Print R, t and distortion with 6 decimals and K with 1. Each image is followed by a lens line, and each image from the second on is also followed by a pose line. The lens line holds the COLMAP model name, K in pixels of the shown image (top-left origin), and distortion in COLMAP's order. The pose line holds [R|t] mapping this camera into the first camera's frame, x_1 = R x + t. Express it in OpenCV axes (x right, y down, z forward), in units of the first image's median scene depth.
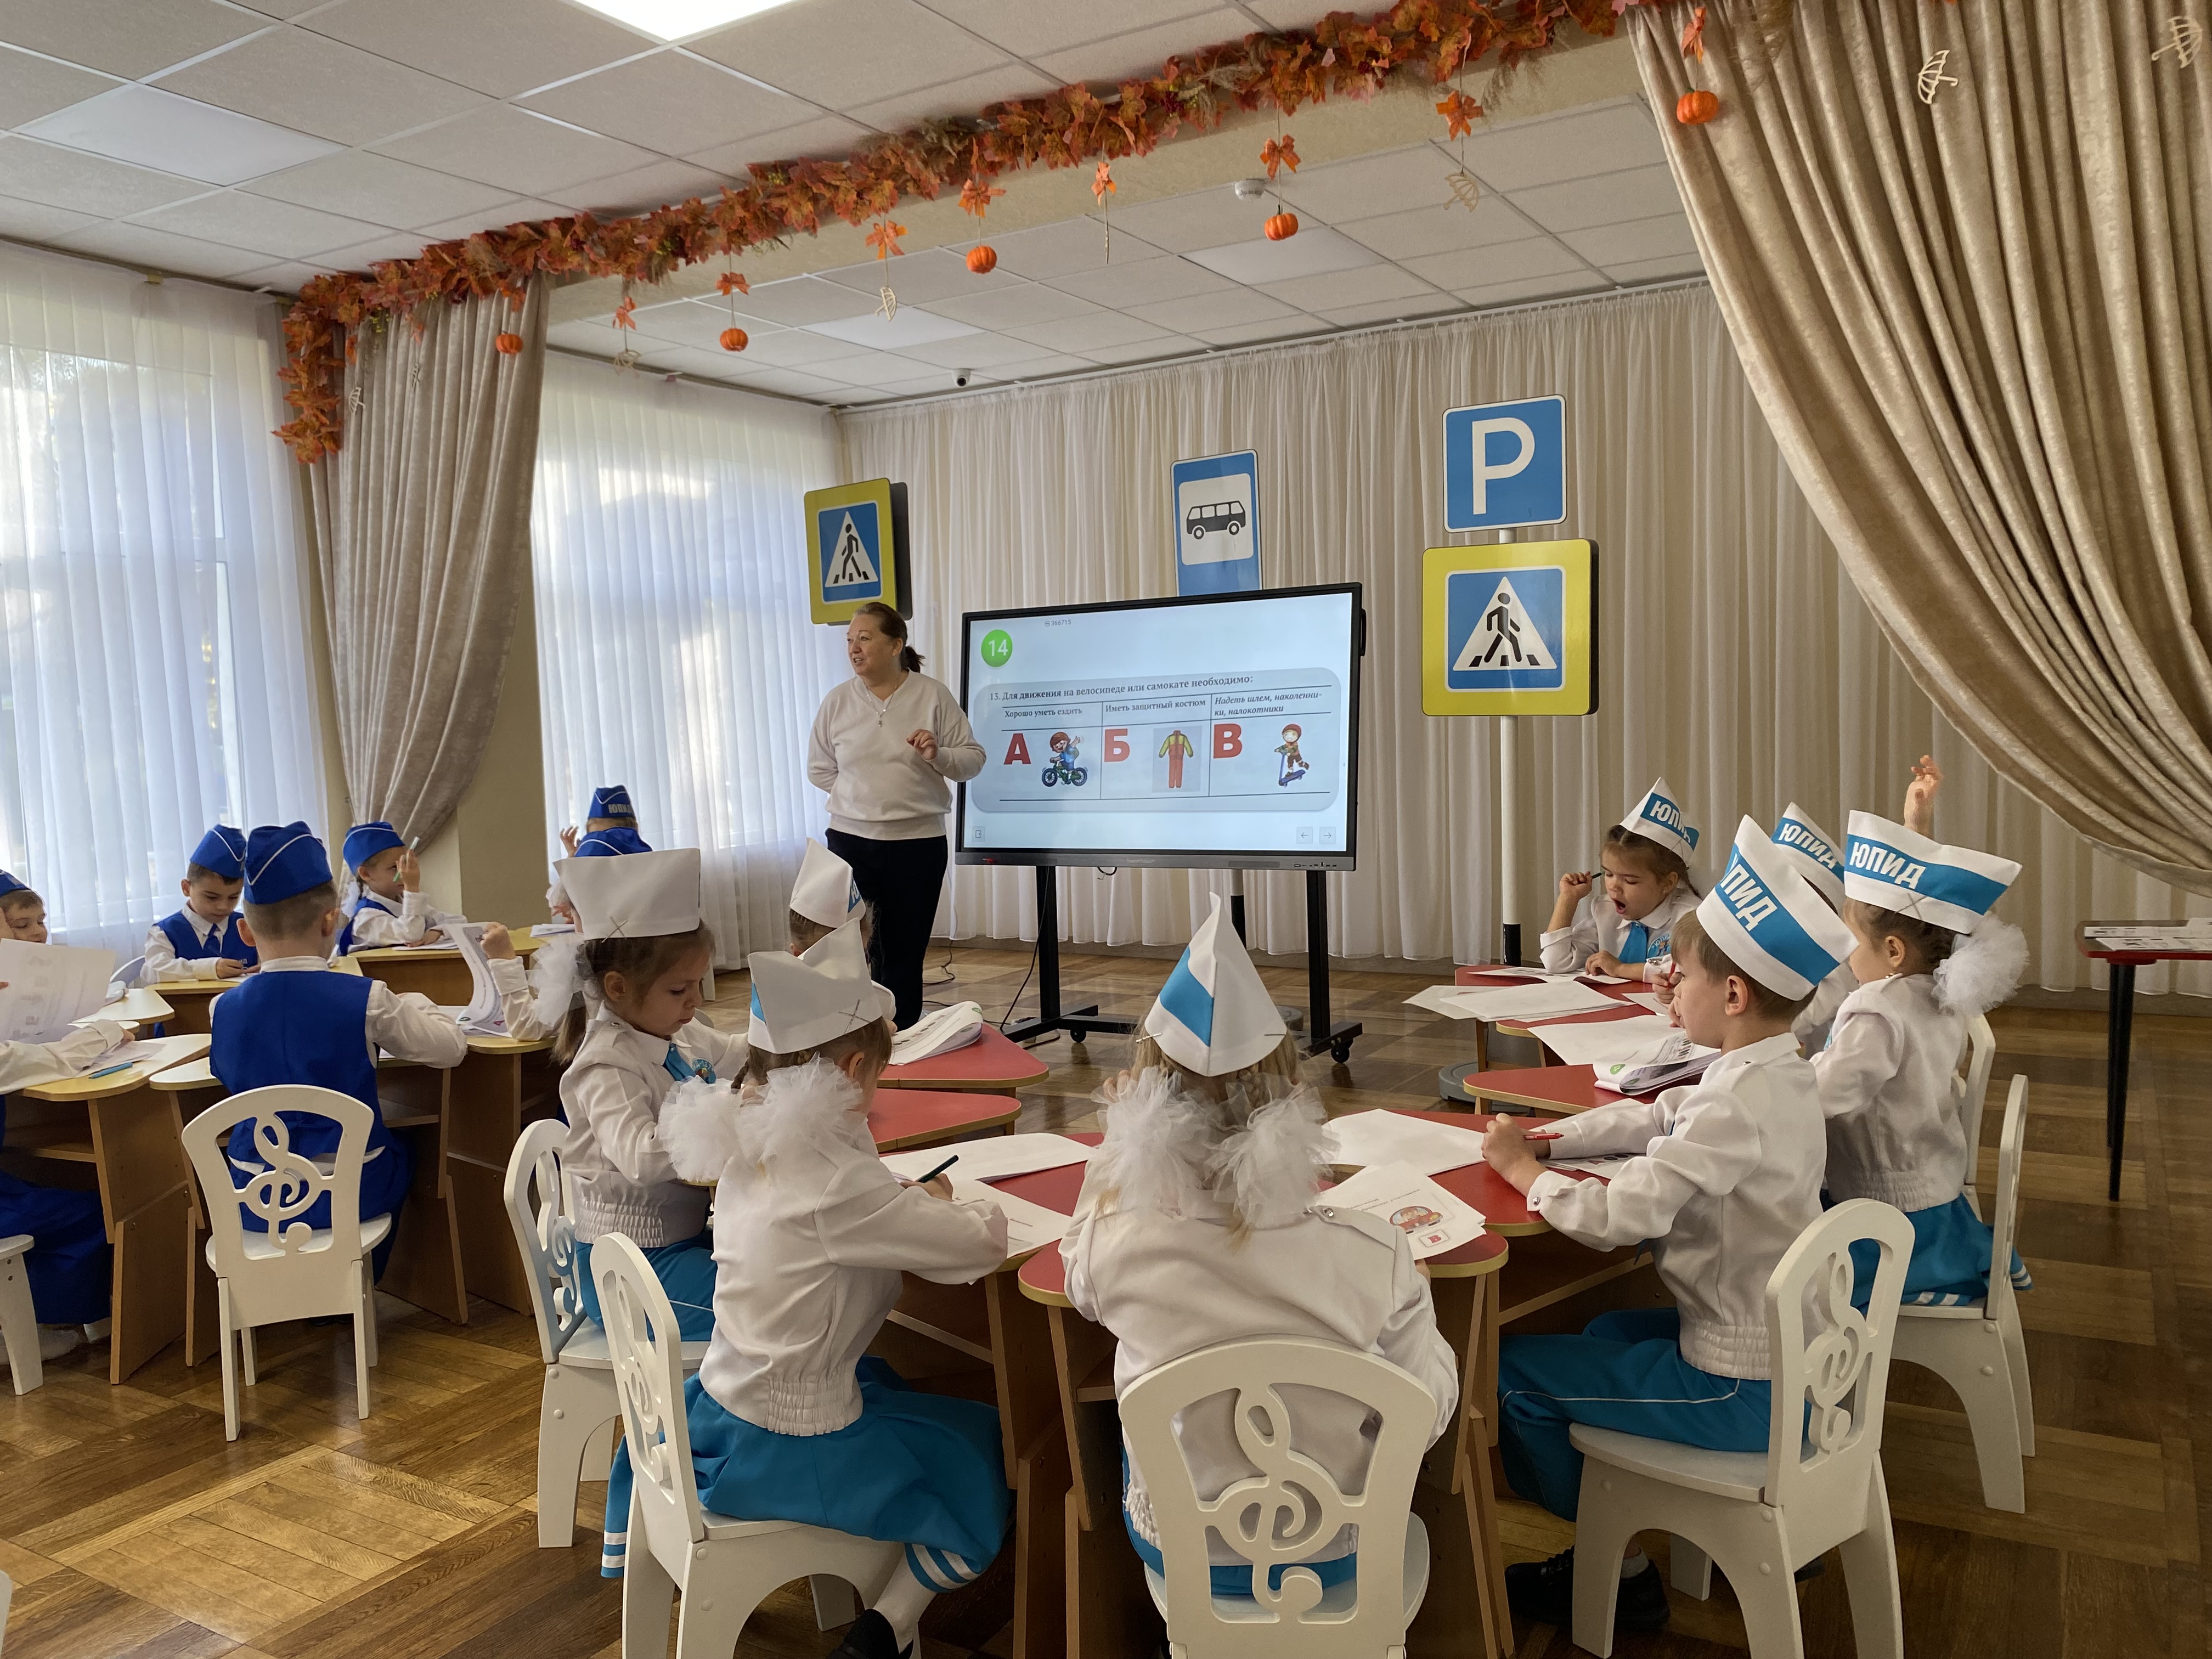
lens RADIAL K [[1673.8, 0, 1106.0], [0, 1673.8, 829.5], [0, 0, 1]] dist [0.078304, -0.122712]
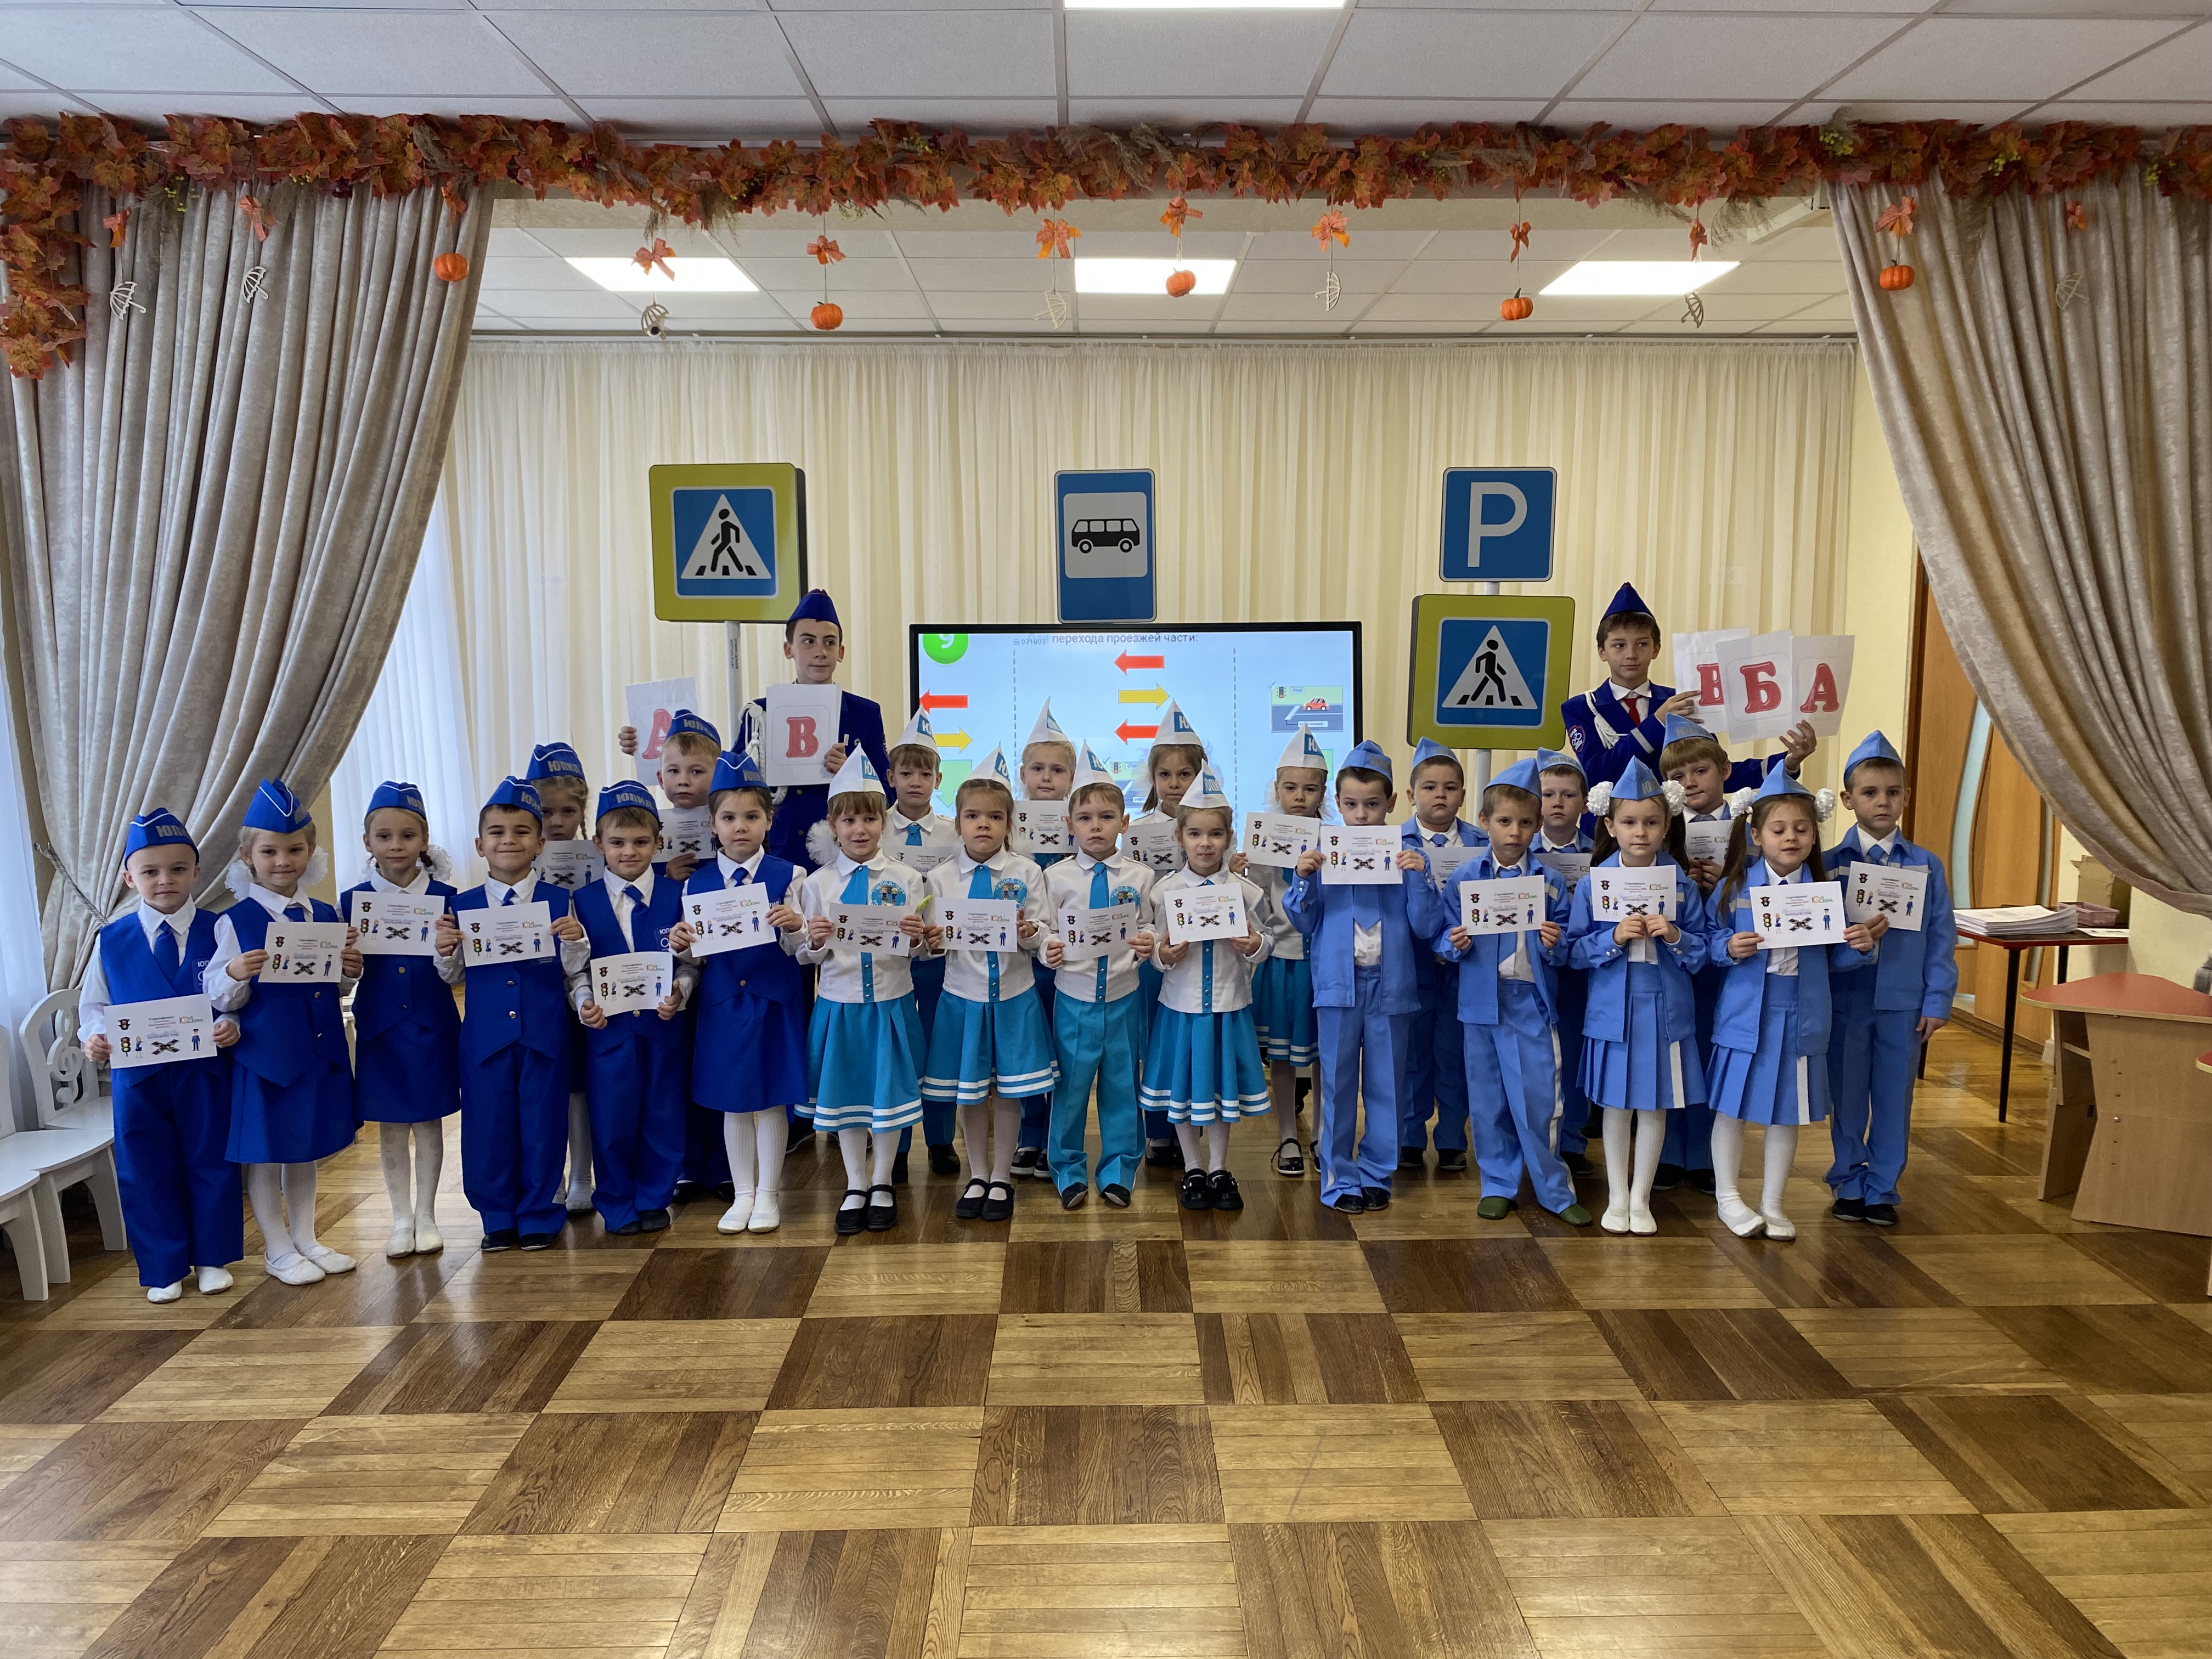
lens RADIAL K [[1673.4, 0, 1112.3], [0, 1673.4, 857.6], [0, 0, 1]] dist [0.083163, -0.117278]
pose [[0.847705, -0.038092, 0.529098, -0.564742], [0.009415, 0.998342, 0.056789, -0.060770], [-0.530384, -0.043159, 0.846658, 0.177714]]
